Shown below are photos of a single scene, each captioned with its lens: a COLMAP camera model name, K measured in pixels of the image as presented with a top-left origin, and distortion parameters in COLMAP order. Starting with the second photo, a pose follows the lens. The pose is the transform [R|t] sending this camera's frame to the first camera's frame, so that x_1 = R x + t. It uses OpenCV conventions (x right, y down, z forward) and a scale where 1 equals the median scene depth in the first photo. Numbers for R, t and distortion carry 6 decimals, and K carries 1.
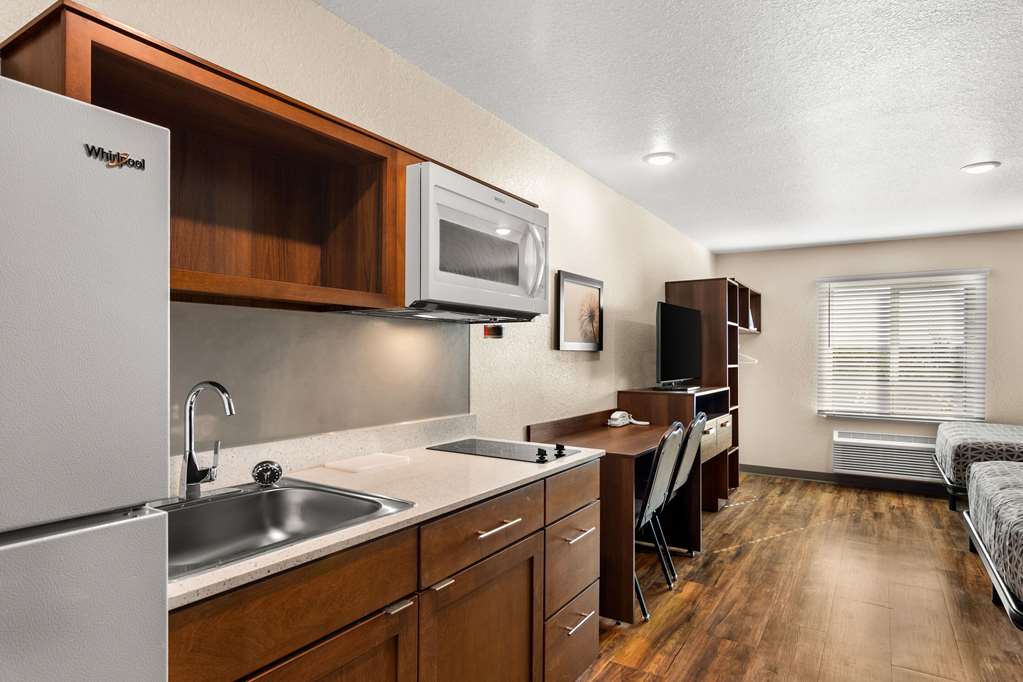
lens RADIAL K [[573.0, 0, 512.3], [0, 573.0, 356.7], [0, 0, 1]] dist [-0.001893, -0.000256]
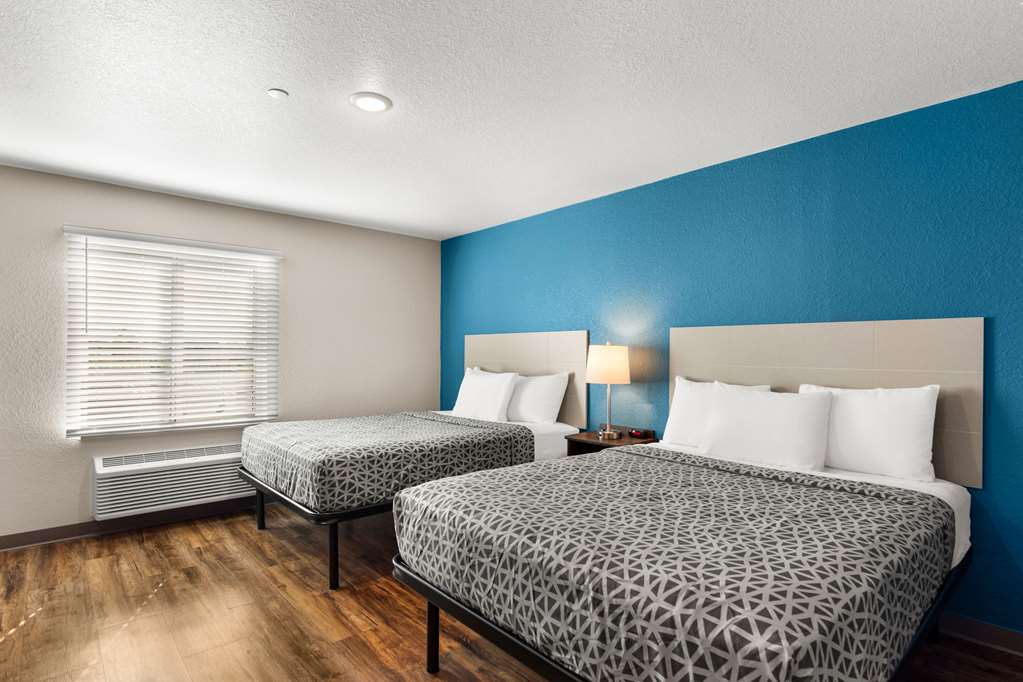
lens RADIAL K [[520.6, 0, 510.7], [0, 520.6, 355.3], [0, 0, 1]] dist [-0.001276, 0.000023]
pose [[0.273184, -0.006681, 0.961939, 0.127795], [-0.001359, 0.999972, 0.007331, 0.004154], [-0.961961, -0.003310, 0.273167, 0.428371]]
